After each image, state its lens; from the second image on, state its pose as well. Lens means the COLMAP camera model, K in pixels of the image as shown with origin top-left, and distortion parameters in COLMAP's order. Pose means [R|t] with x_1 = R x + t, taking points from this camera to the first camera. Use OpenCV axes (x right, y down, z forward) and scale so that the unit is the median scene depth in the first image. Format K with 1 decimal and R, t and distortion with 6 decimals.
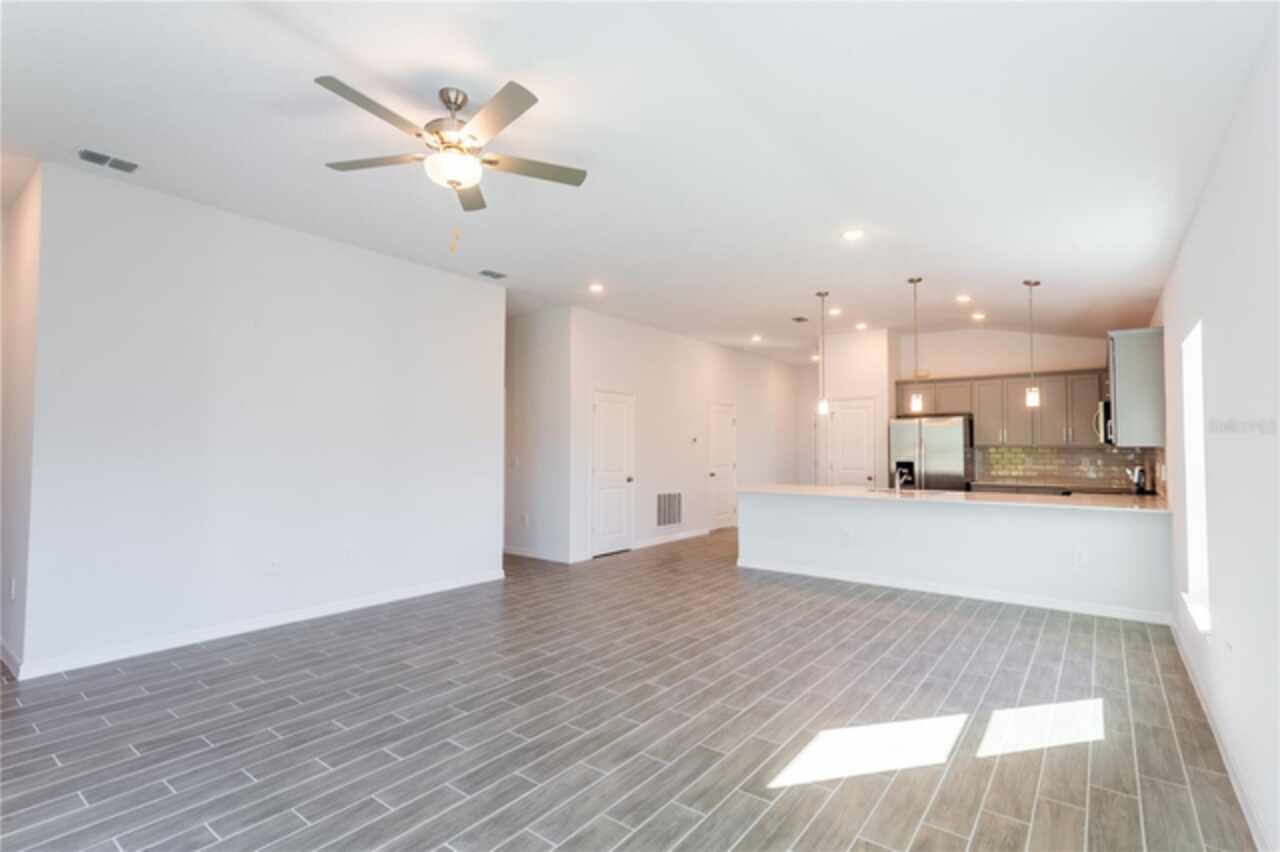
lens RADIAL K [[616.2, 0, 623.4], [0, 616.2, 453.7], [0, 0, 1]] dist [0.011099, -0.000885]
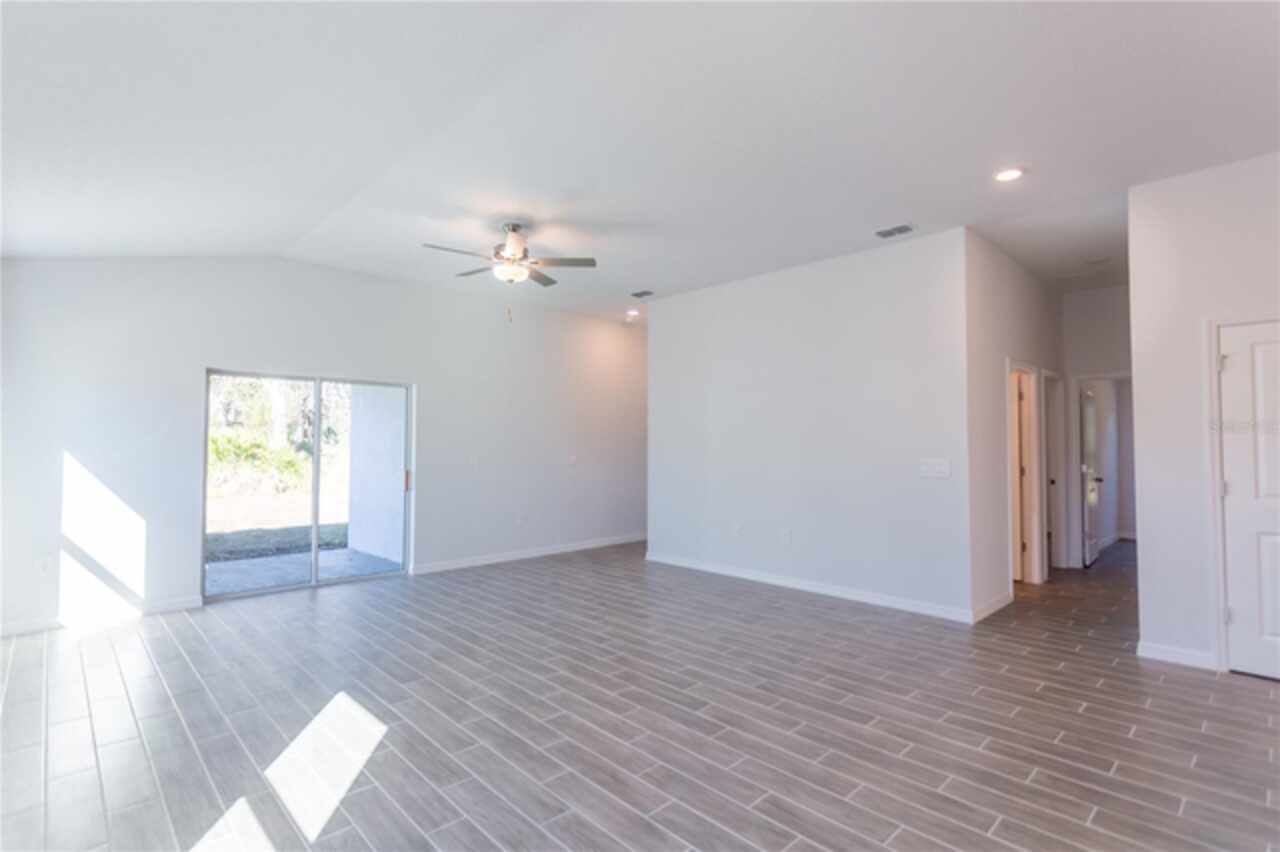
lens RADIAL K [[616.2, 0, 639.4], [0, 616.2, 423.4], [0, 0, 1]] dist [0.011099, -0.000885]
pose [[-0.160956, -0.045289, -0.985922, 0.958228], [-0.007938, 0.998974, -0.044593, 0.005518], [0.986930, 0.000649, -0.161150, 1.188363]]
